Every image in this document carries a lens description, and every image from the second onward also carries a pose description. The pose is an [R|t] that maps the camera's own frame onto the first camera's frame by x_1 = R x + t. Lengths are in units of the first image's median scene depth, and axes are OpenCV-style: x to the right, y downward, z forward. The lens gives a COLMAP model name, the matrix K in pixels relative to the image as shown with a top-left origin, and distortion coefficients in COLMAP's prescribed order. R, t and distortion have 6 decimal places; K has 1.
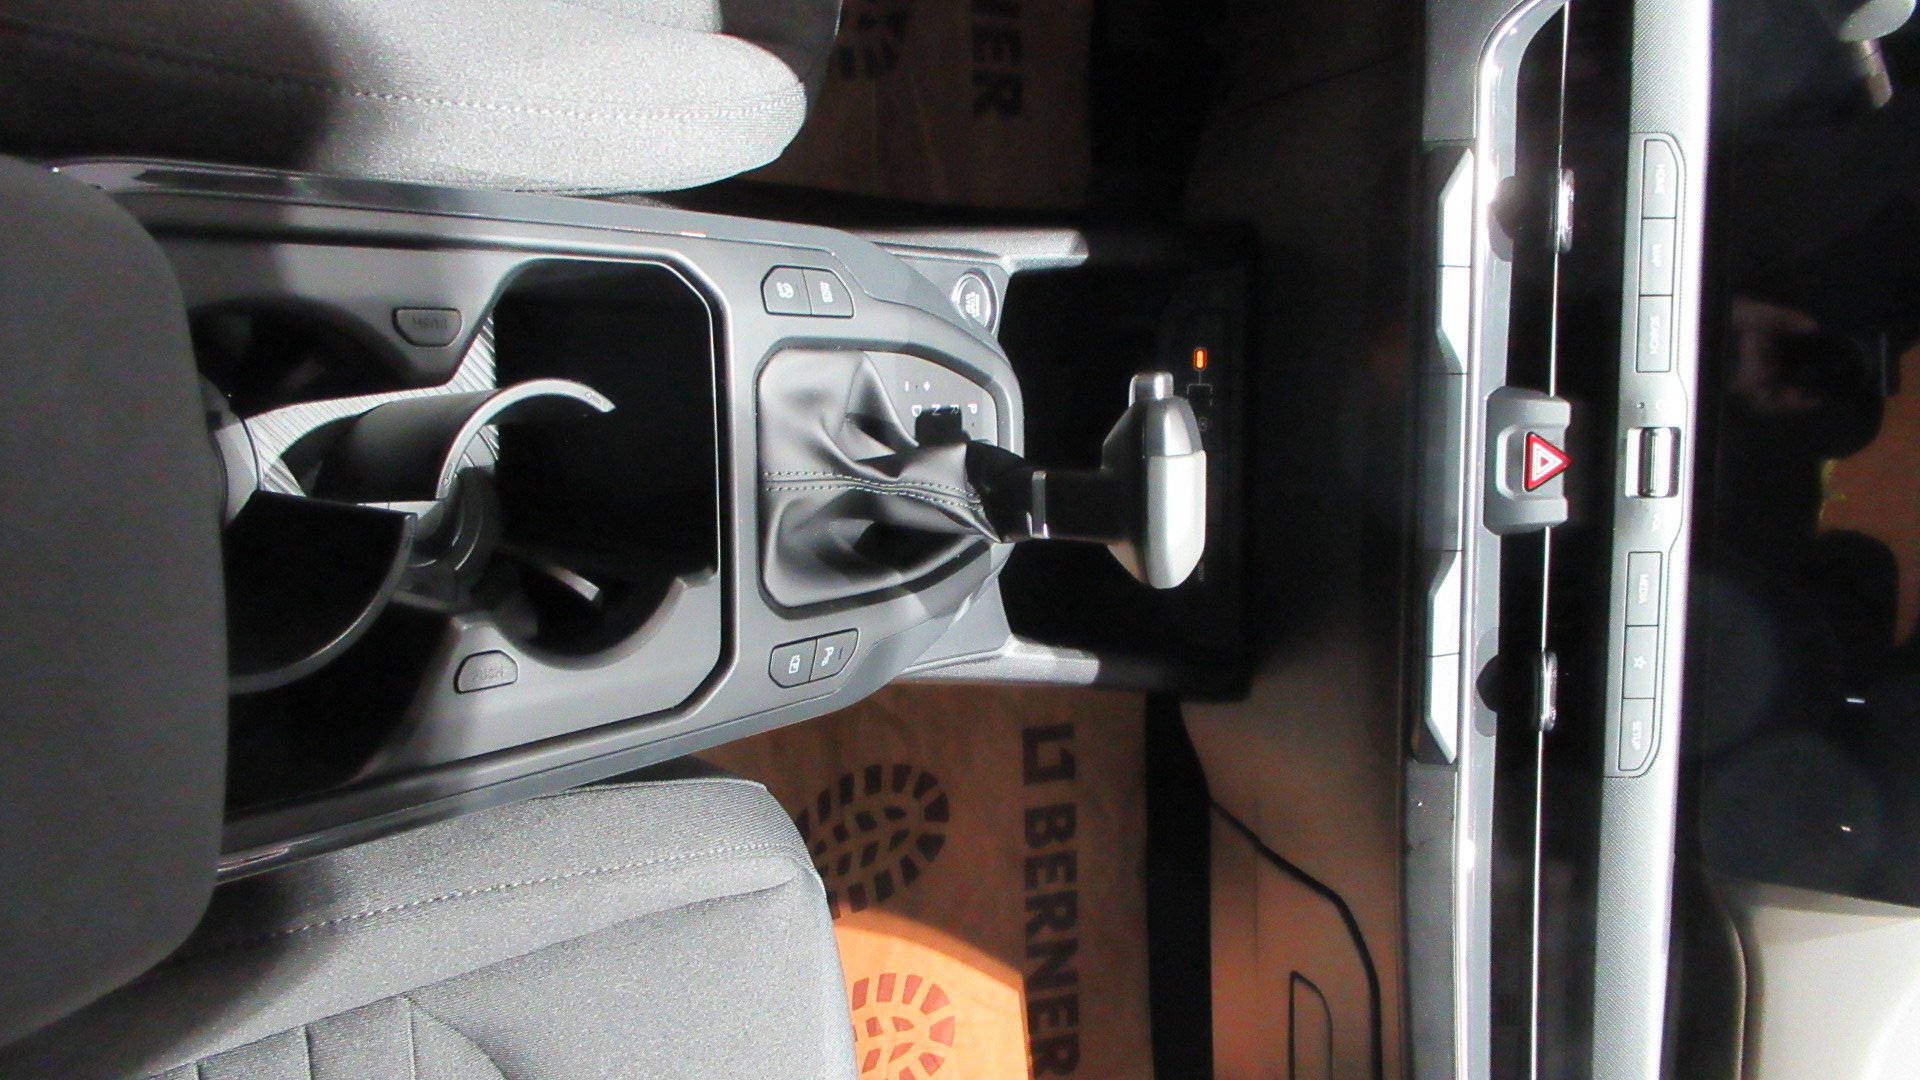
lens RADIAL K [[1445.2, 0, 960.0], [0, 1445.2, 540.0], [0, 0, 1]] dist [-0.003943, -0.004679]
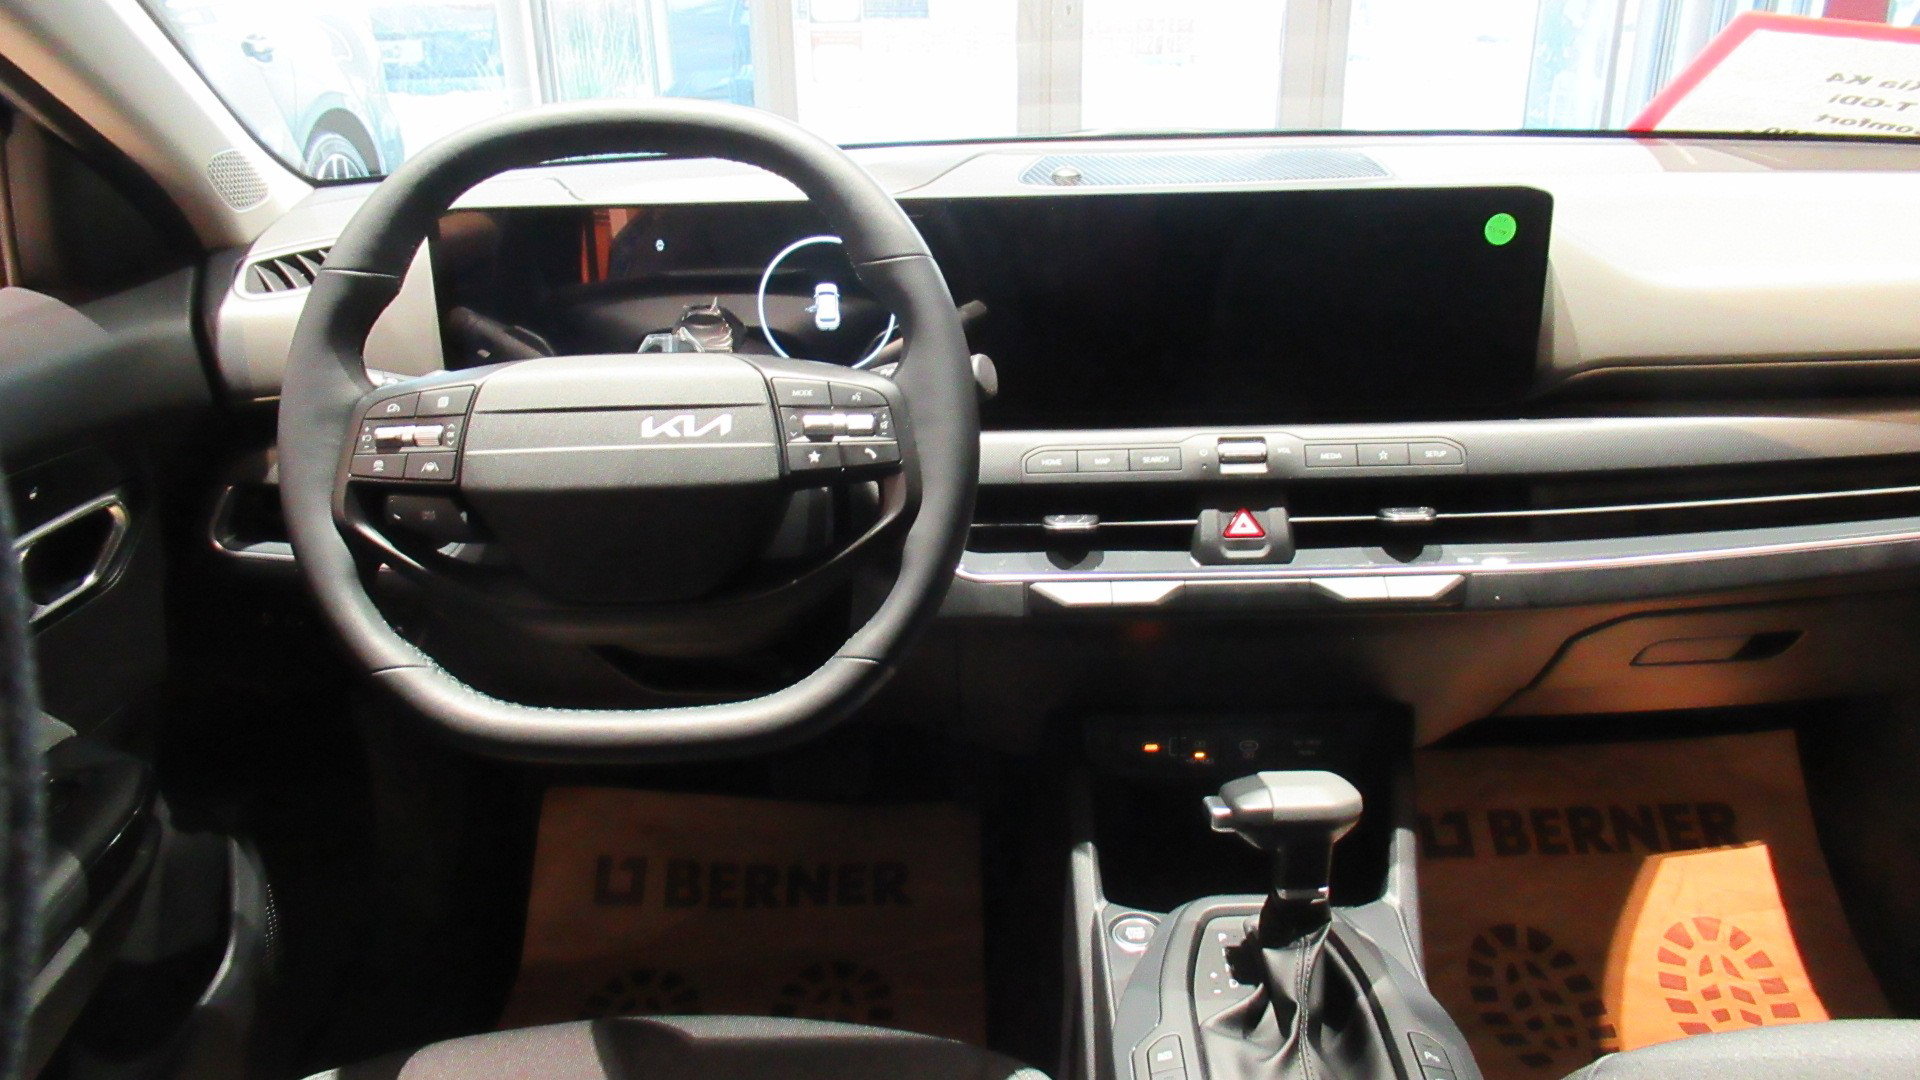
lens RADIAL K [[1445.2, 0, 960.0], [0, 1445.2, 540.0], [0, 0, 1]] dist [-0.003943, -0.004679]
pose [[-0.006851, -0.976516, 0.215338, 0.080845], [0.990935, -0.035523, -0.129562, -0.143518], [0.134169, 0.212498, 0.967907, -0.409535]]
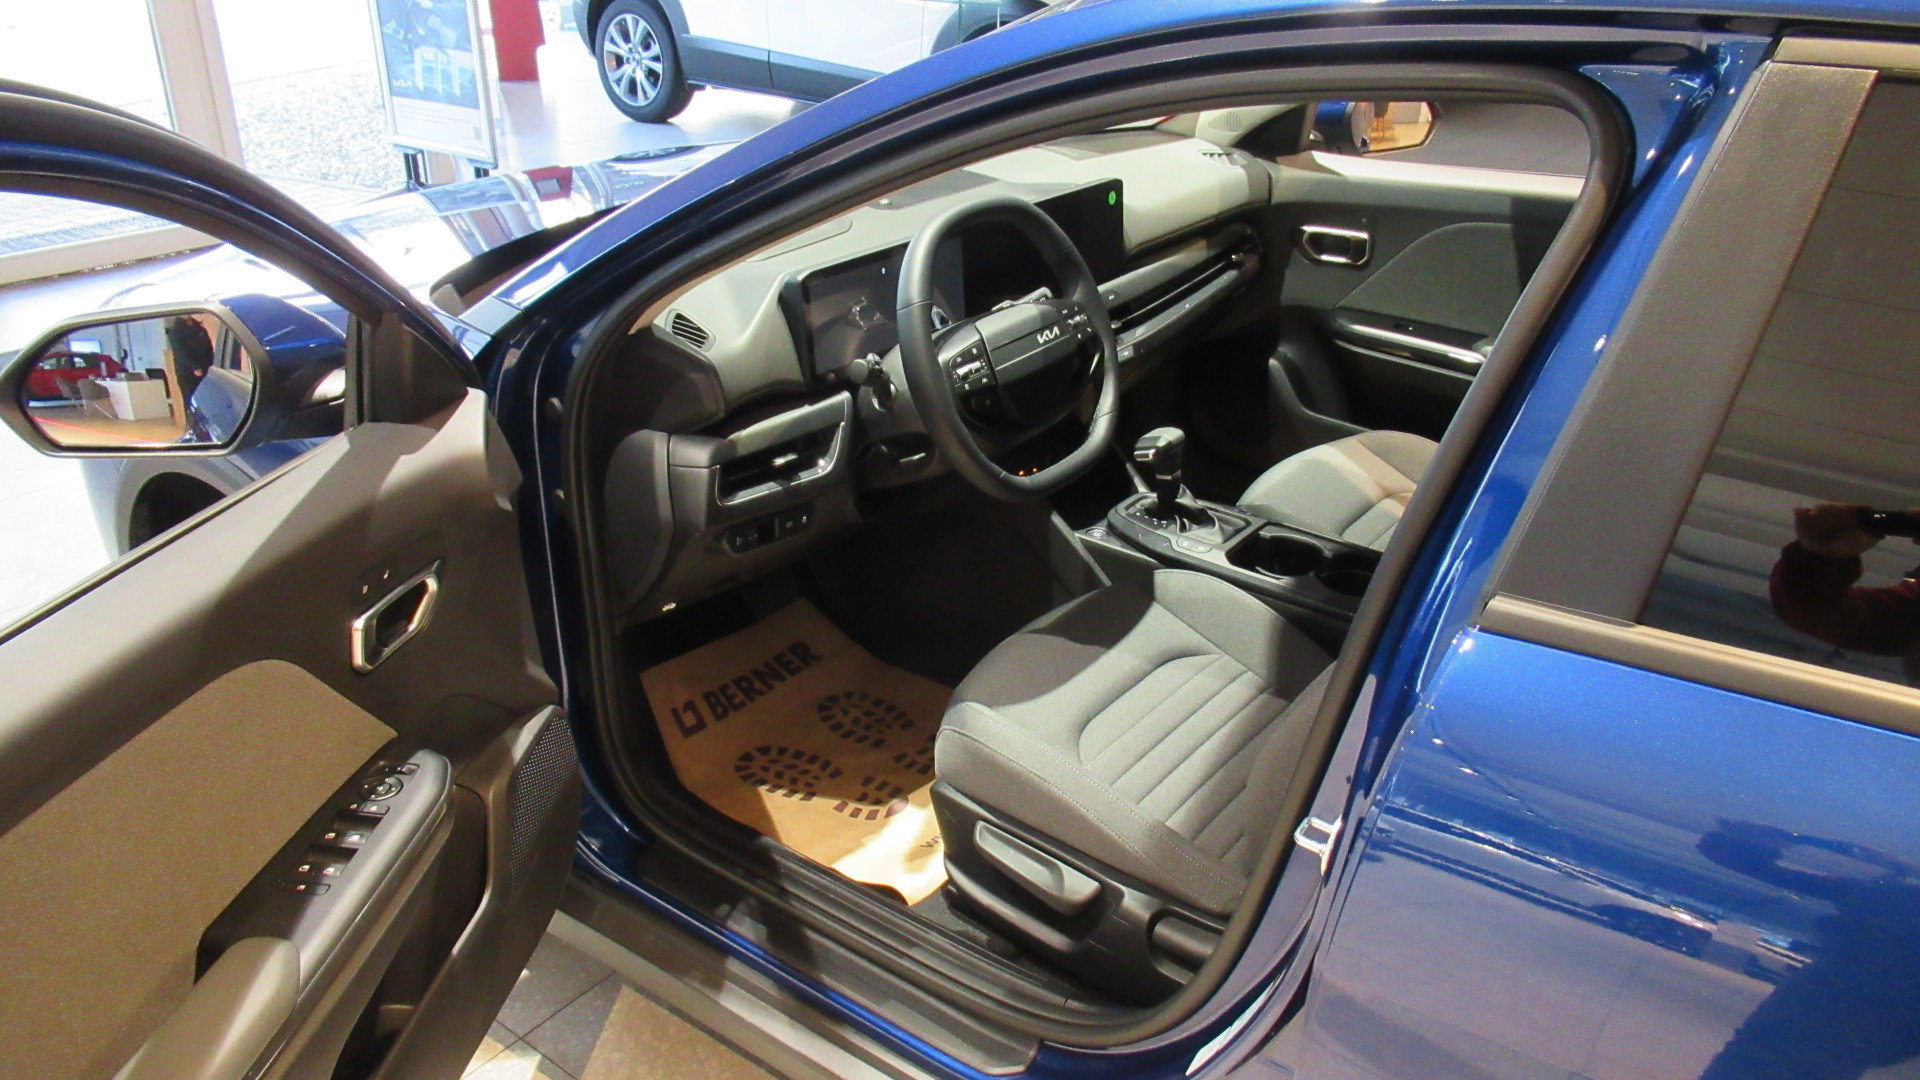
lens RADIAL K [[1445.2, 0, 960.0], [0, 1445.2, 540.0], [0, 0, 1]] dist [-0.003943, -0.004679]
pose [[-0.450724, -0.891967, -0.035255, 0.238433], [0.691092, -0.373672, 0.618677, -2.268723], [-0.565013, 0.254488, 0.784854, -1.199987]]
